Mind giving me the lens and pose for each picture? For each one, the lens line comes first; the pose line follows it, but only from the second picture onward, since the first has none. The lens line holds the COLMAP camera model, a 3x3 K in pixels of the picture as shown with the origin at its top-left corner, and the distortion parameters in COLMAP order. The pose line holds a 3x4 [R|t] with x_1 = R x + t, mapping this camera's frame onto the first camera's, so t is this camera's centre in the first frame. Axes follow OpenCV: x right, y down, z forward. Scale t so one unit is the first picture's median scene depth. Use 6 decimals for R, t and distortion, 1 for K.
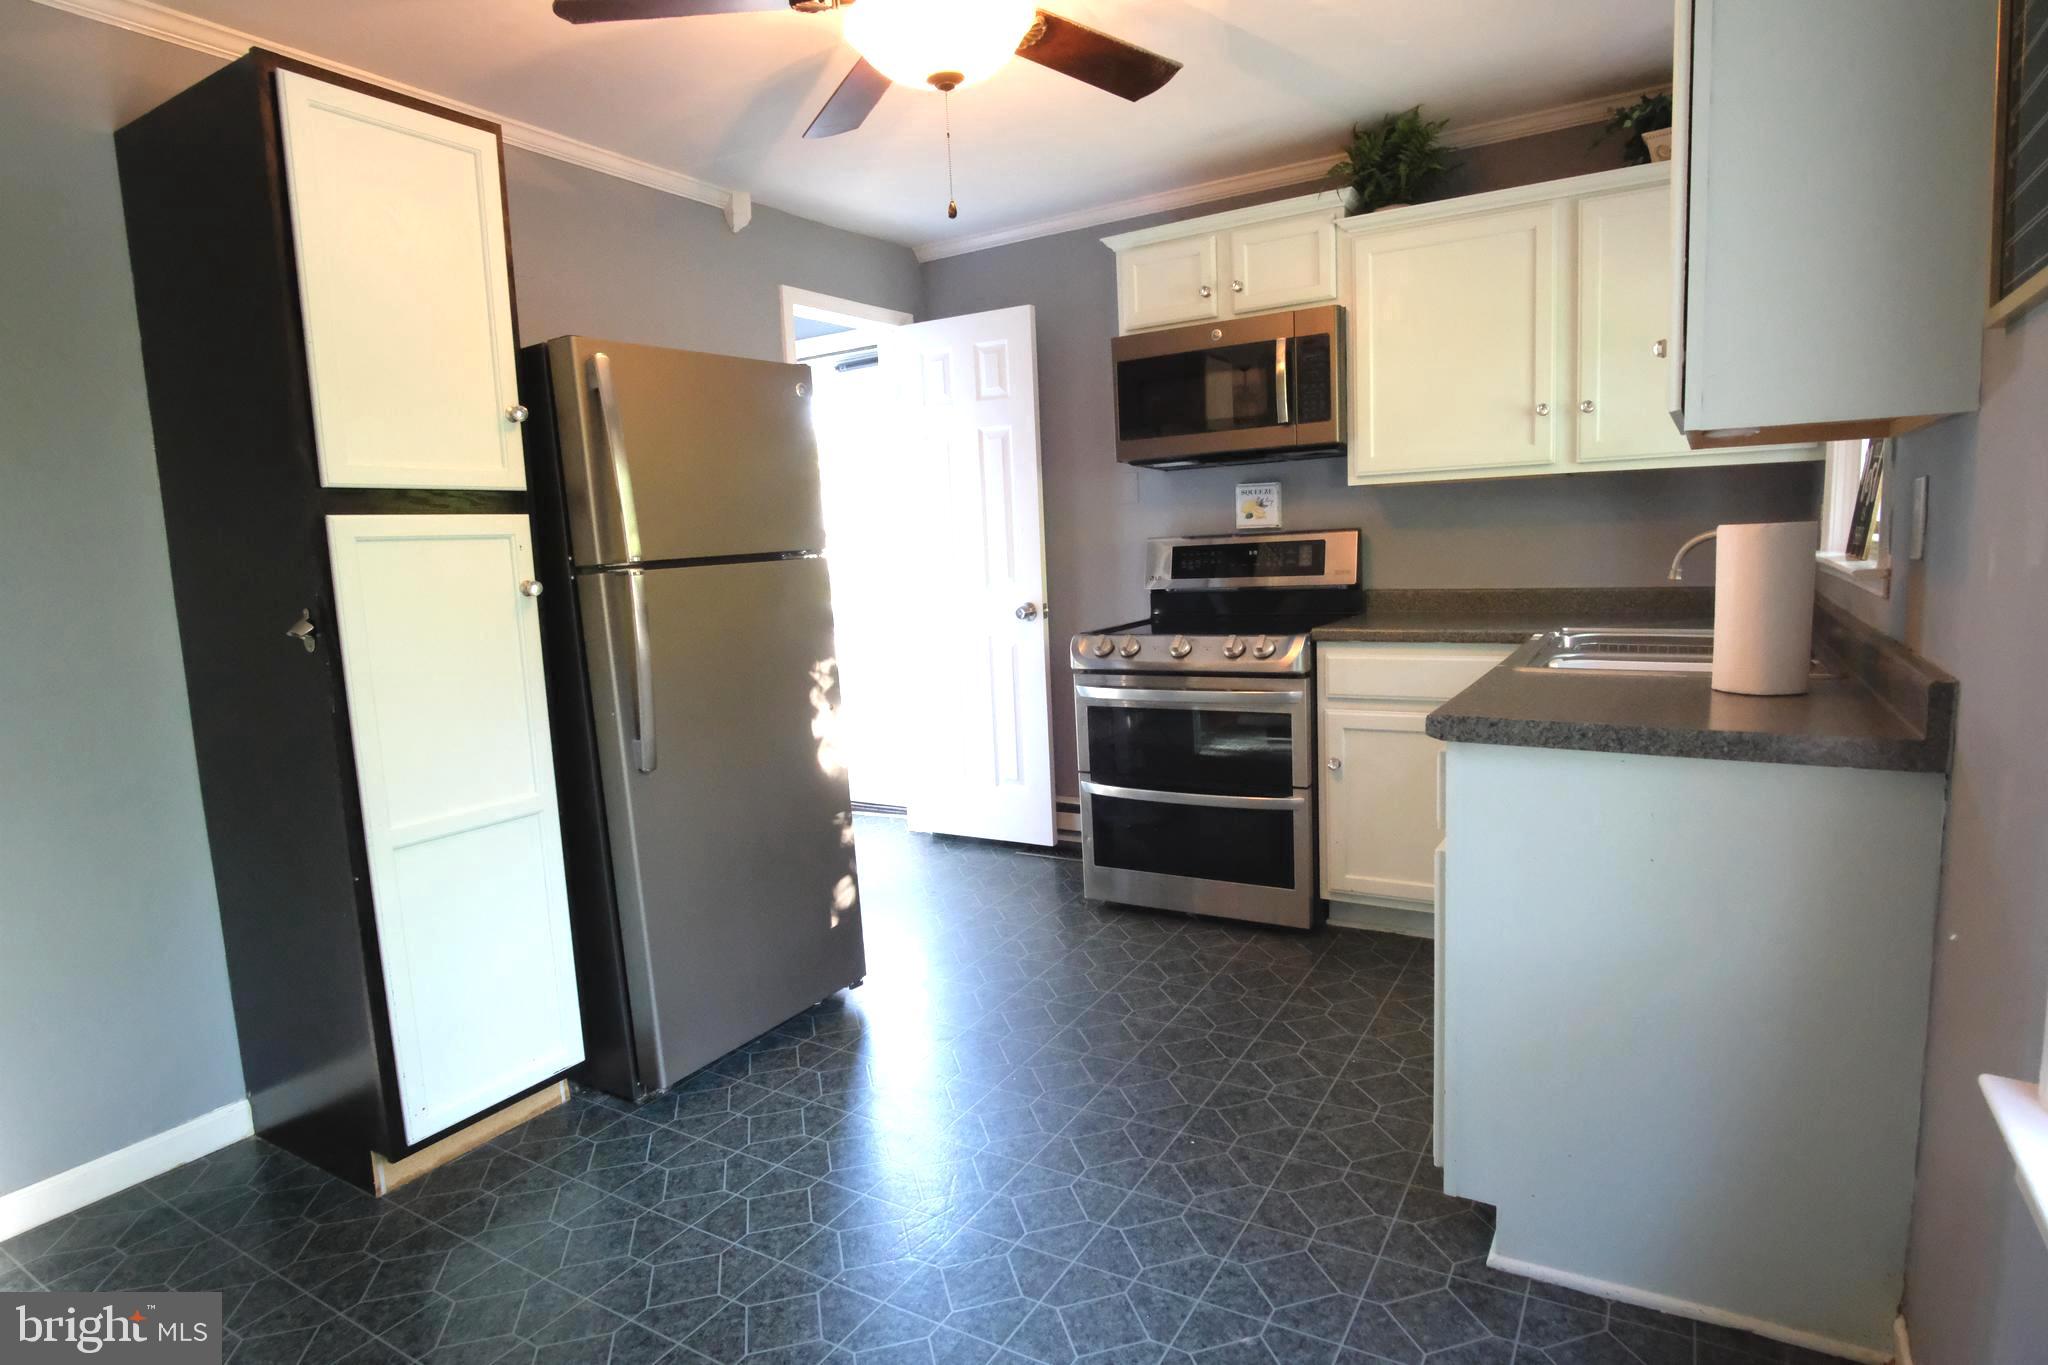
lens RADIAL K [[1088.6, 0, 1030.7], [0, 1088.6, 690.8], [0, 0, 1]] dist [-0.037864, 0.010367]
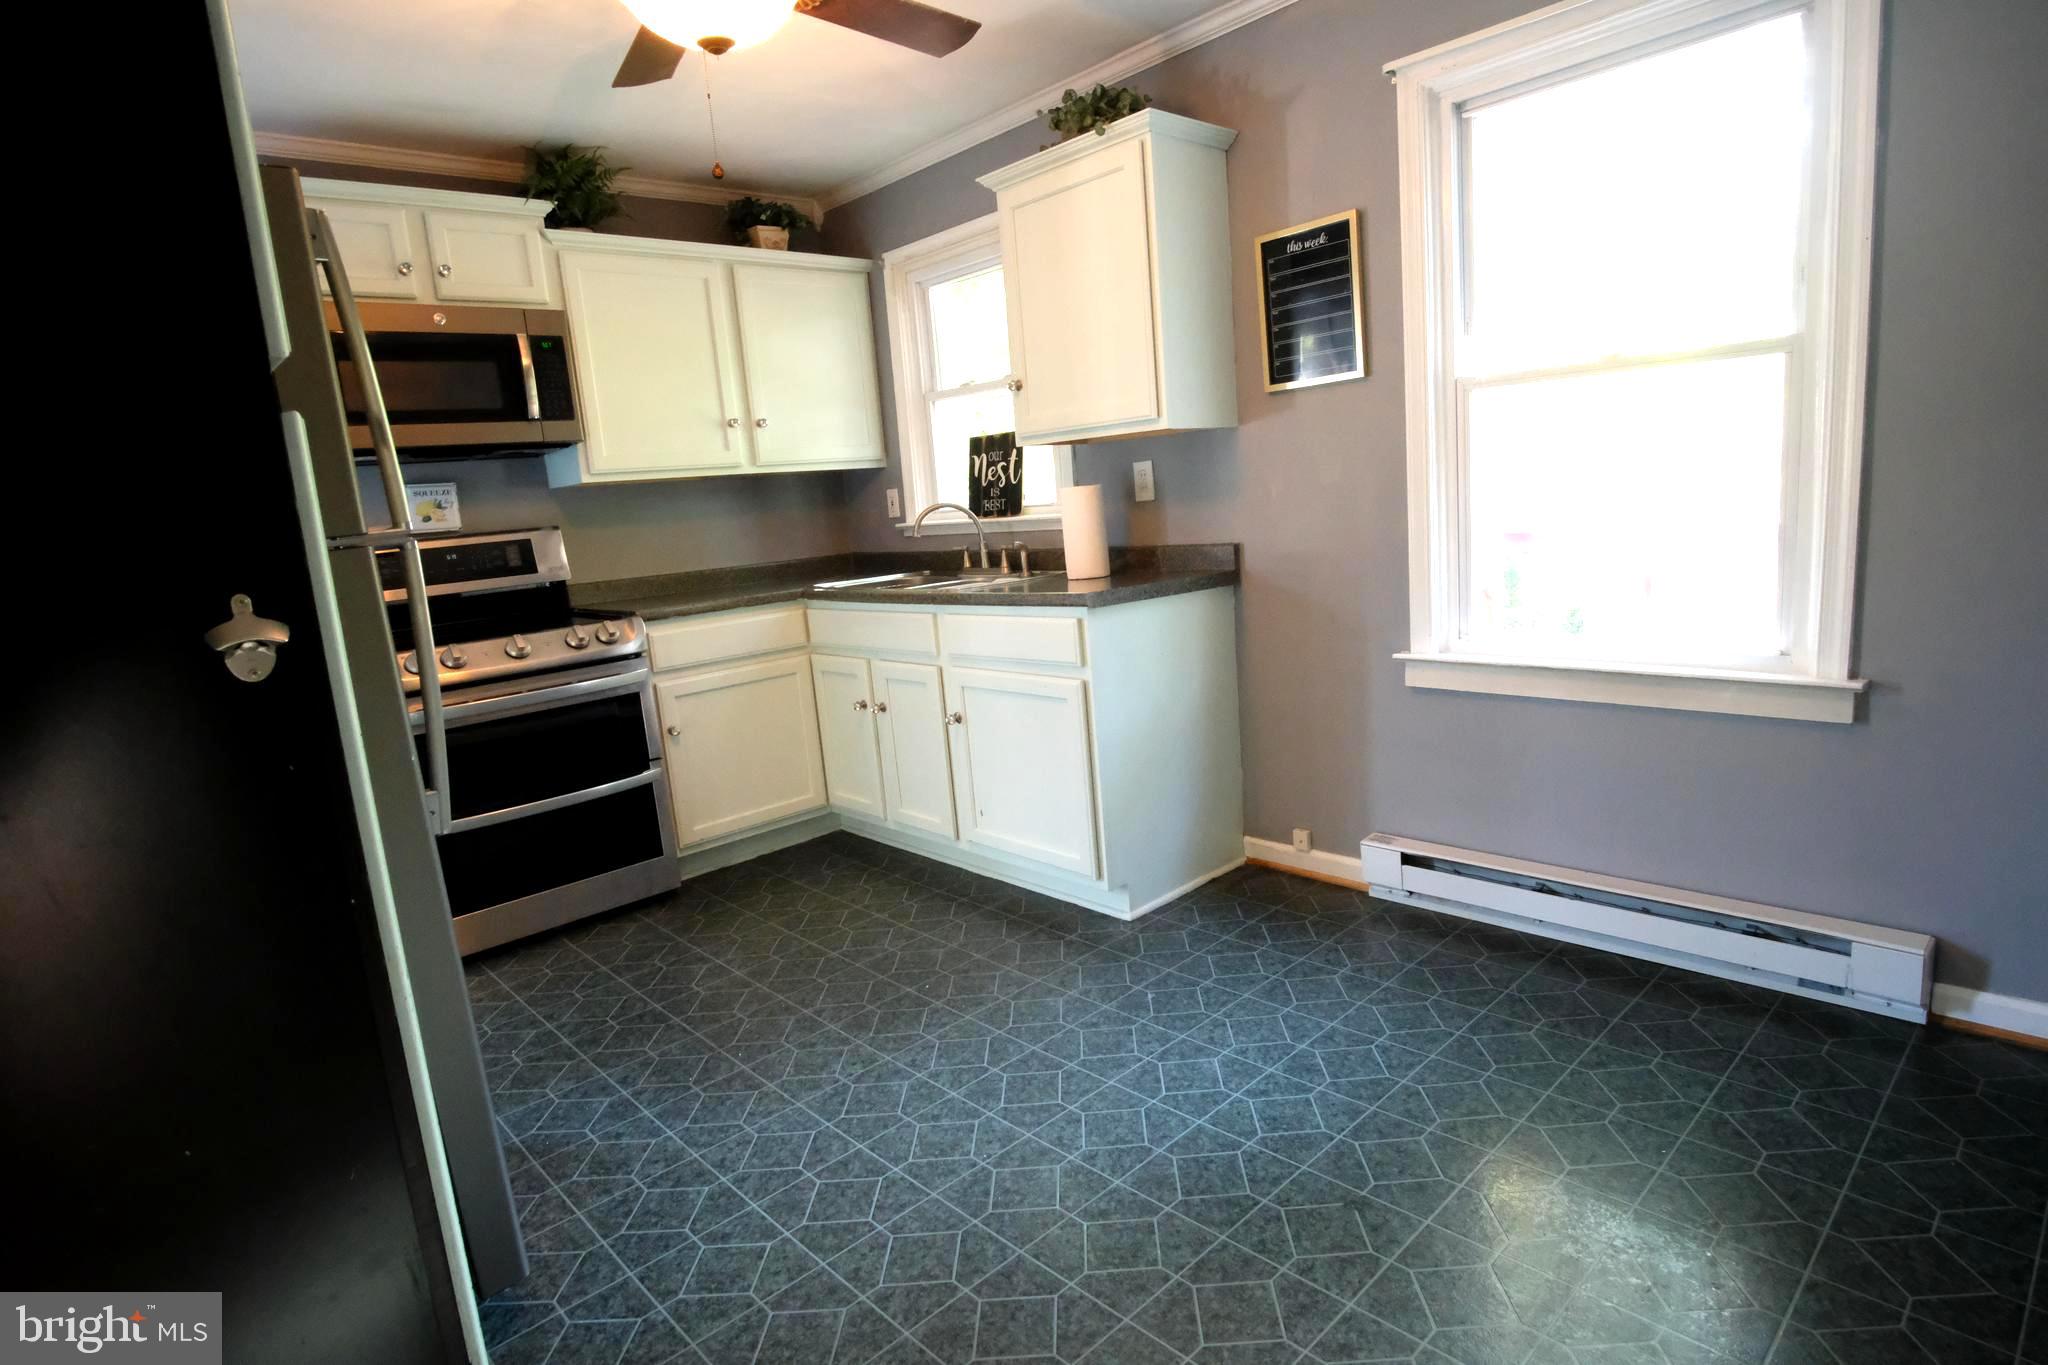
lens RADIAL K [[1088.6, 0, 1030.7], [0, 1088.6, 690.8], [0, 0, 1]] dist [-0.037864, 0.010367]
pose [[0.281594, -0.151054, 0.947569, -0.641525], [0.199411, 0.975183, 0.096196, -0.005018], [-0.938584, 0.161867, 0.304727, 0.311472]]
